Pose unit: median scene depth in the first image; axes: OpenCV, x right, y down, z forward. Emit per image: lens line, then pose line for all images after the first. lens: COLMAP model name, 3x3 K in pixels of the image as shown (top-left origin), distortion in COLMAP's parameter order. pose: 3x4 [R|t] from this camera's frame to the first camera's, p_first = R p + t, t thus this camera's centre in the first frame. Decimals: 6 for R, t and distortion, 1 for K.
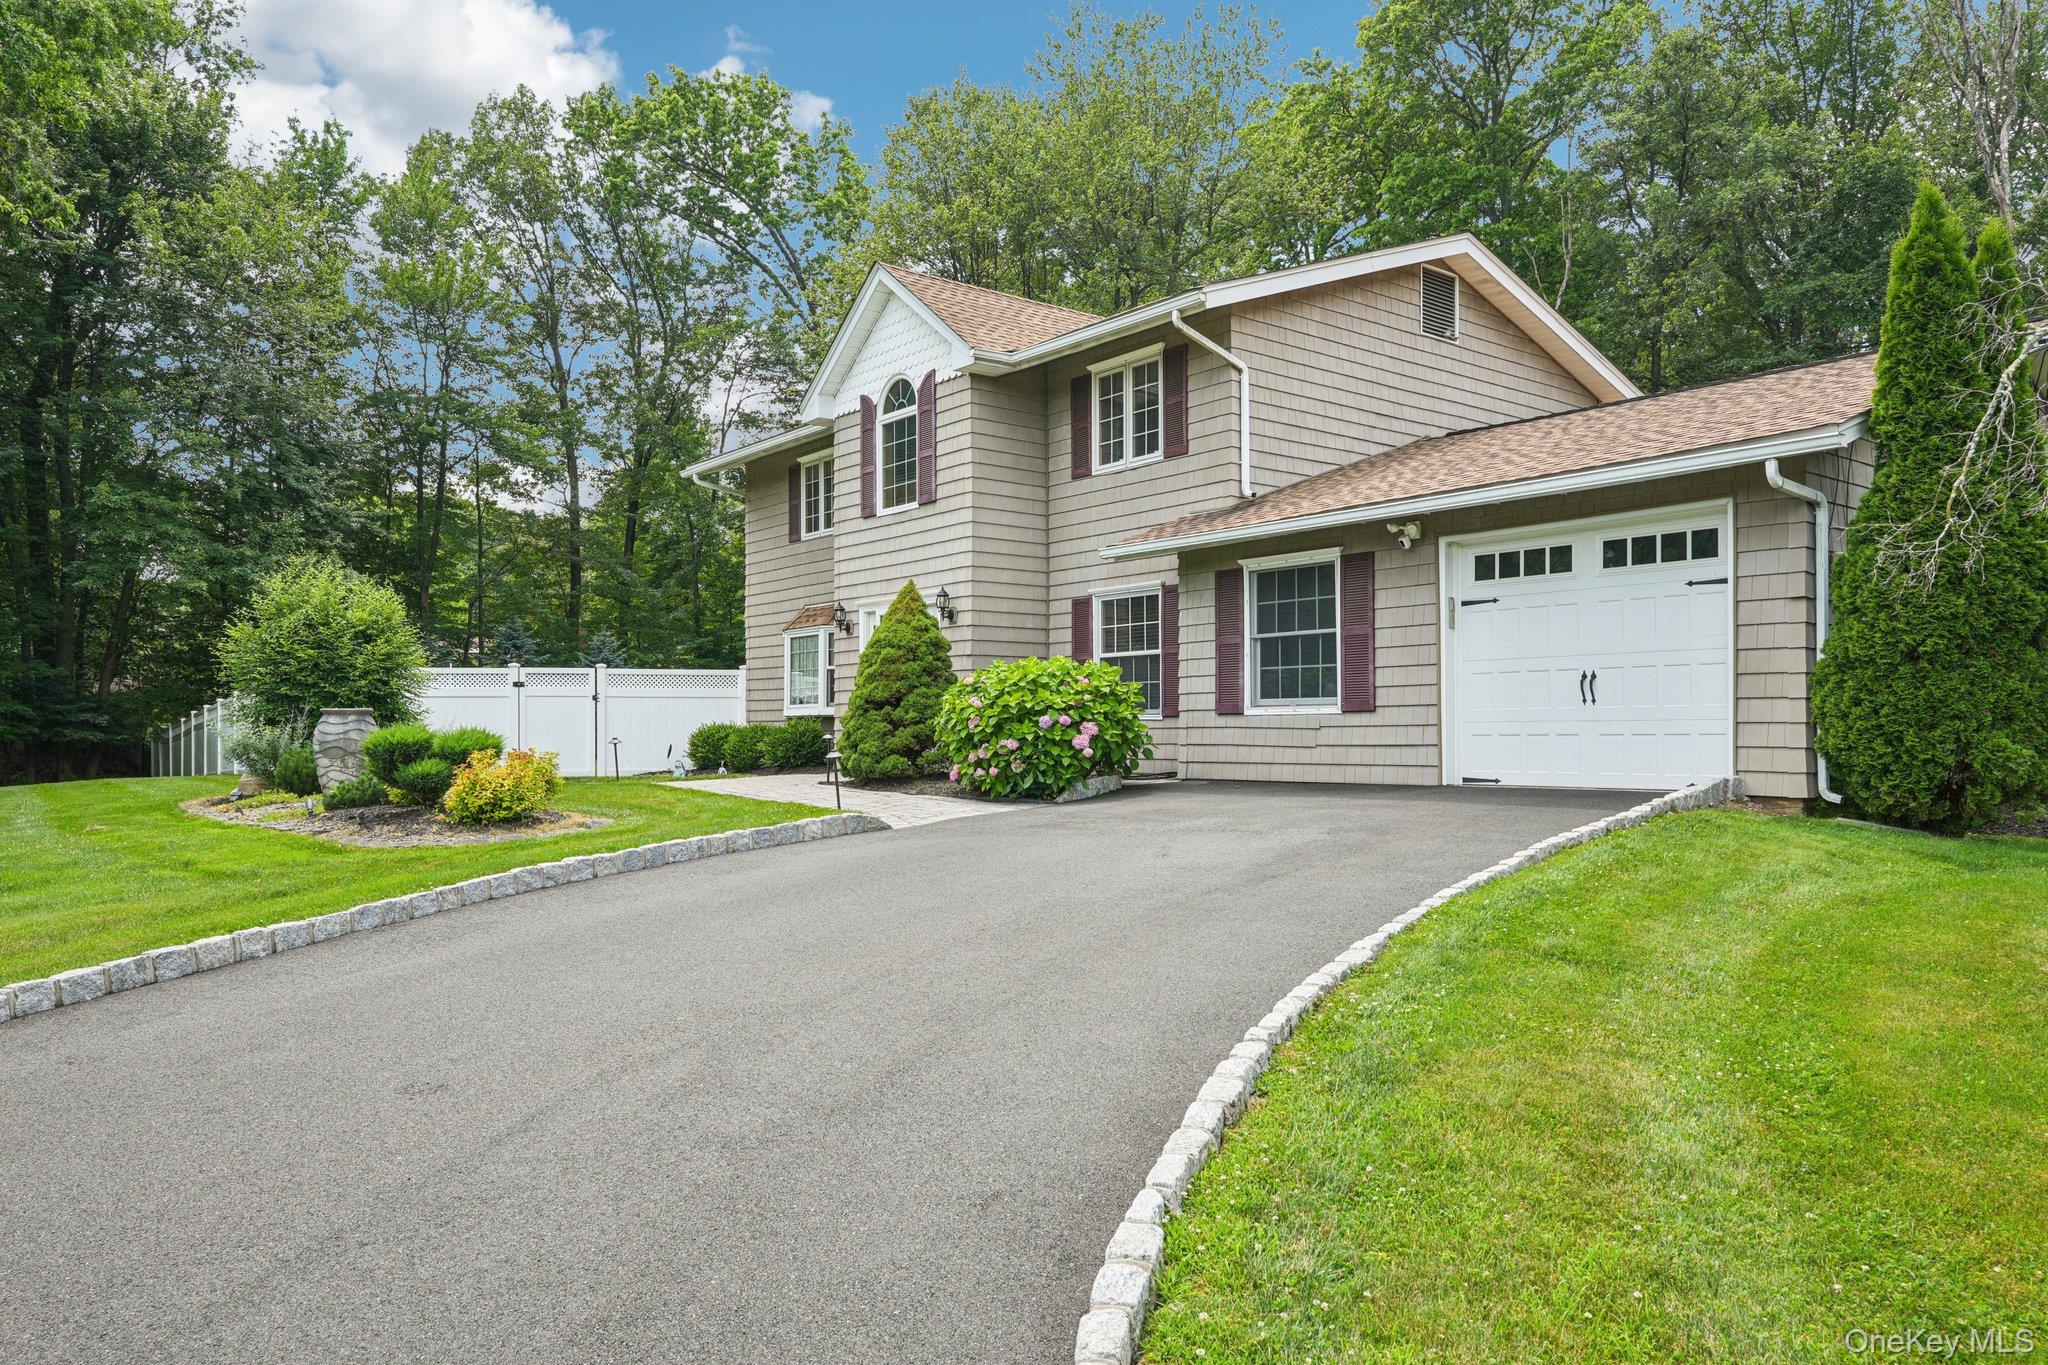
lens RADIAL K [[1410.6, 0, 1021.2], [0, 1410.6, 725.7], [0, 0, 1]] dist [0.002691, -0.002686]
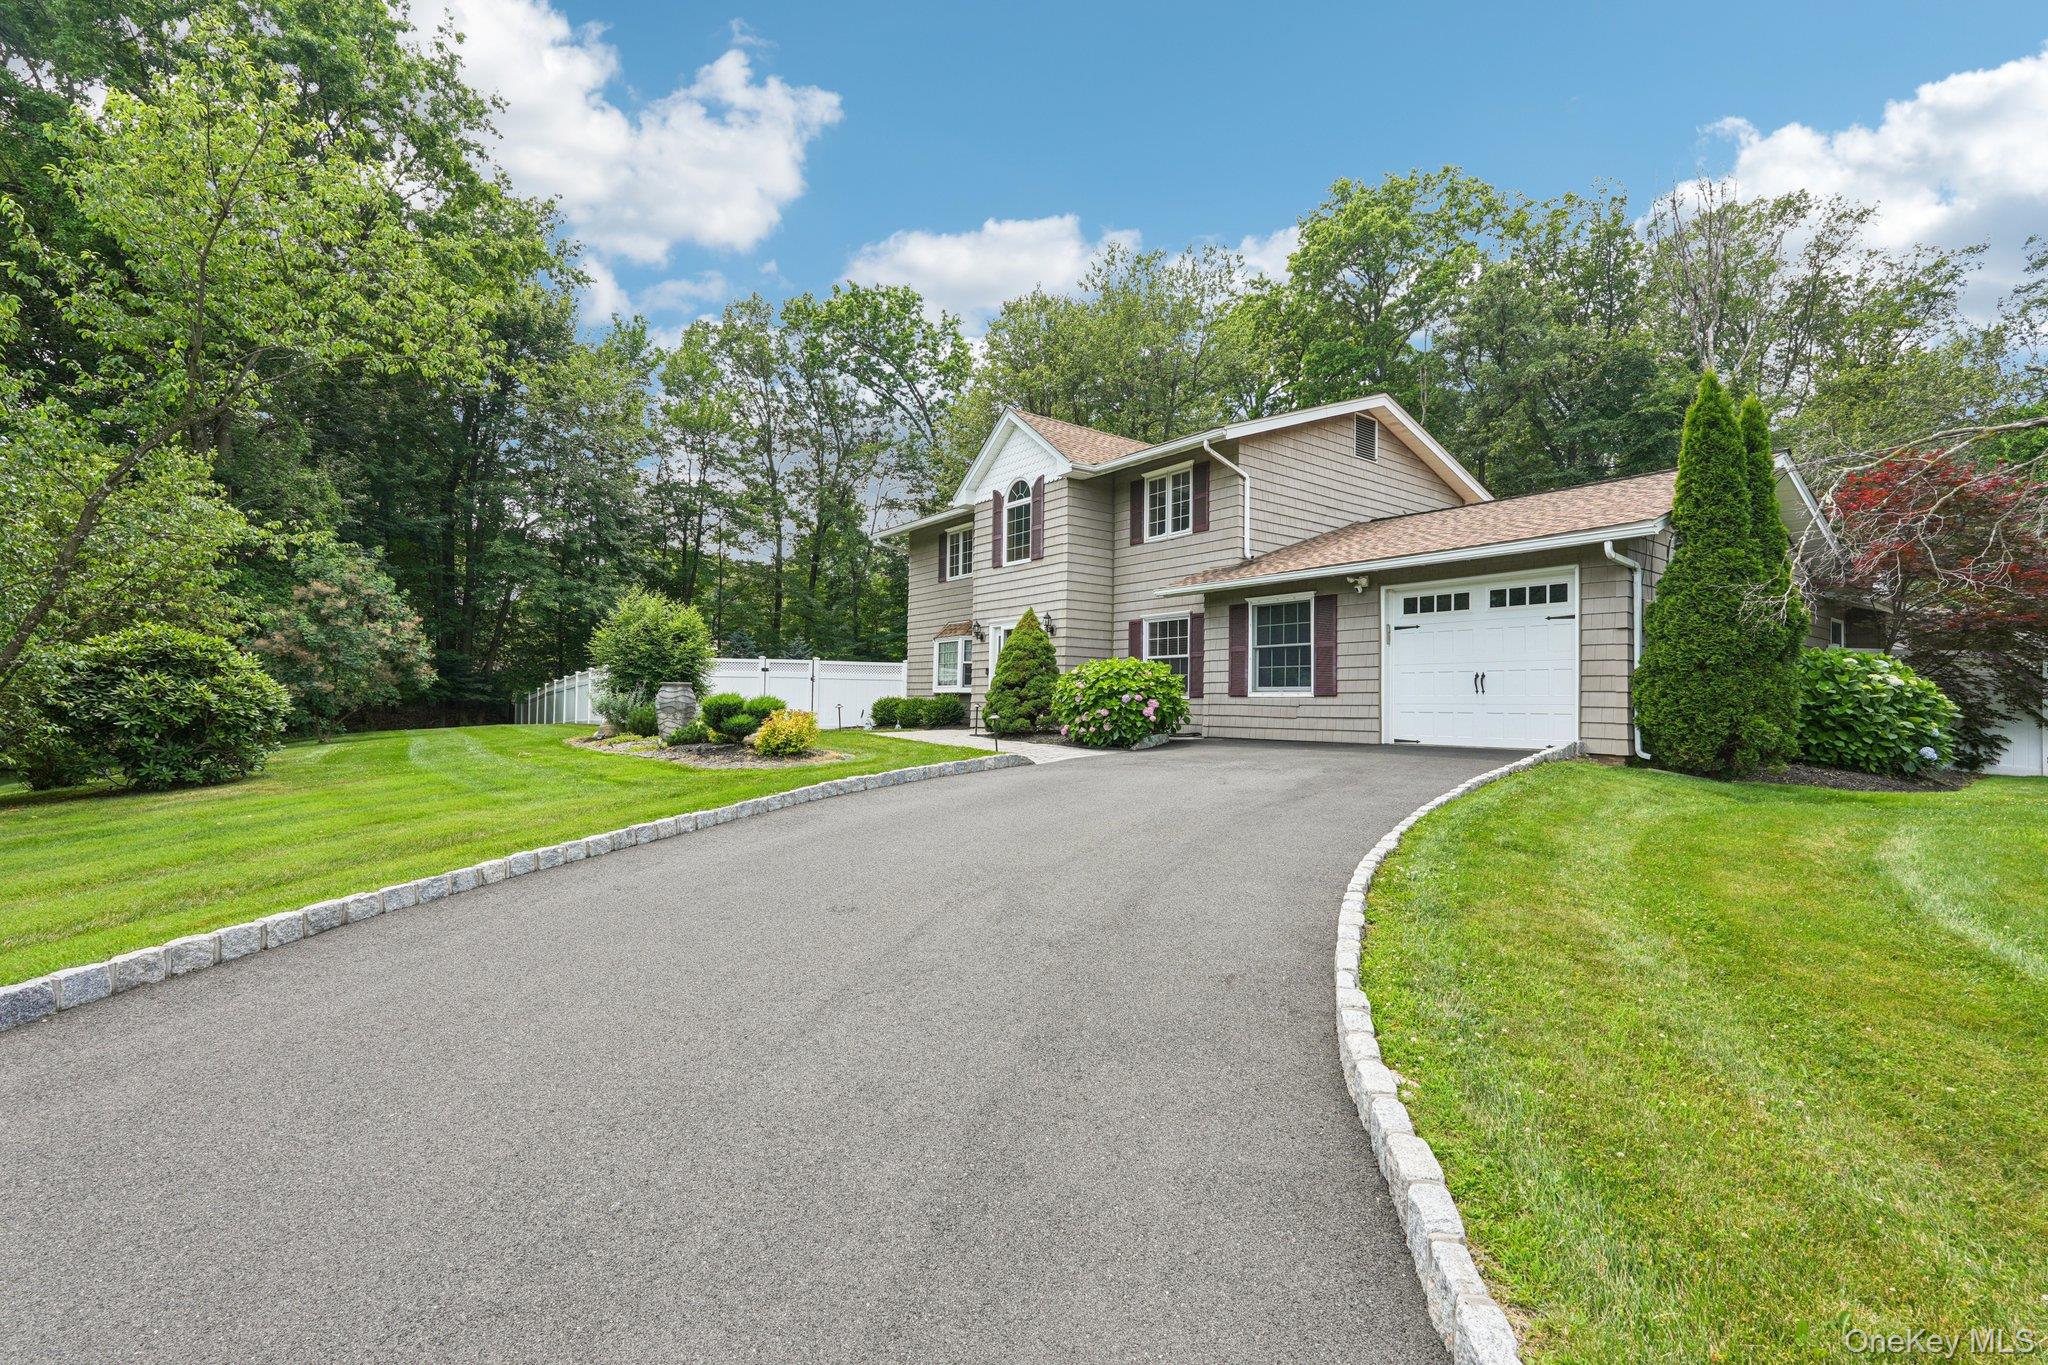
lens RADIAL K [[917.5, 0, 1021.4], [0, 917.5, 681.5], [0, 0, 1]] dist [-0.018291, 0.008534]
pose [[0.999391, 0.018345, -0.029699, -0.054735], [-0.019030, 0.999556, -0.022948, 0.003024], [0.029265, 0.023499, 0.999295, -0.022566]]
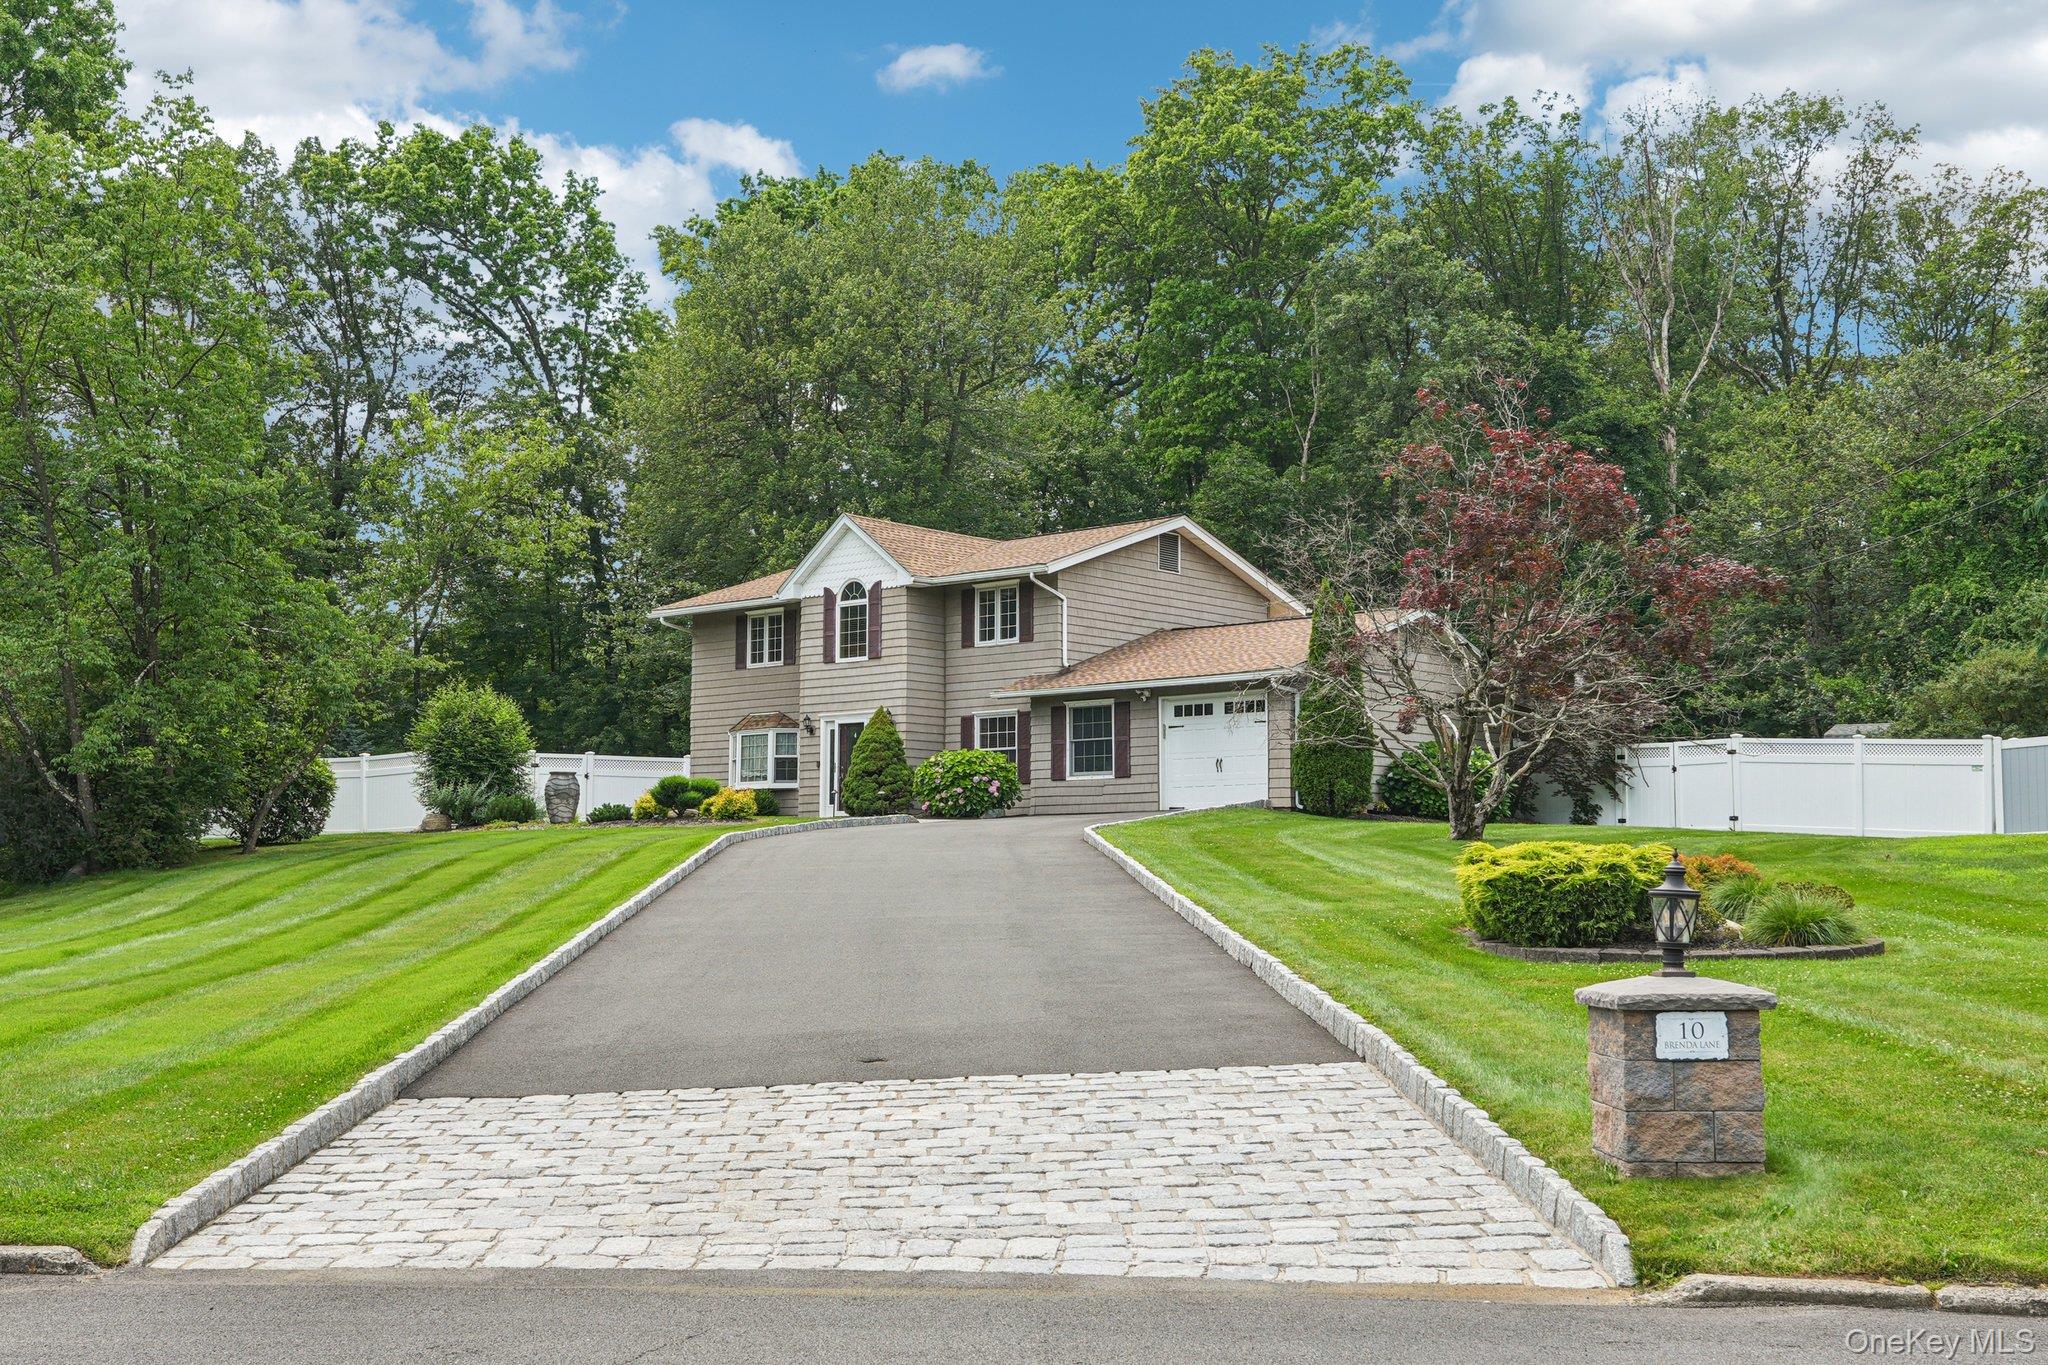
lens RADIAL K [[2301.4, 0, 1024.7], [0, 2301.4, 681.5], [0, 0, 1]] dist [-0.008135, 0.000000]
pose [[0.982232, 0.023523, 0.186189, -0.429976], [-0.007047, 0.996037, -0.088662, 0.120569], [-0.187537, 0.085775, 0.978505, -1.843517]]
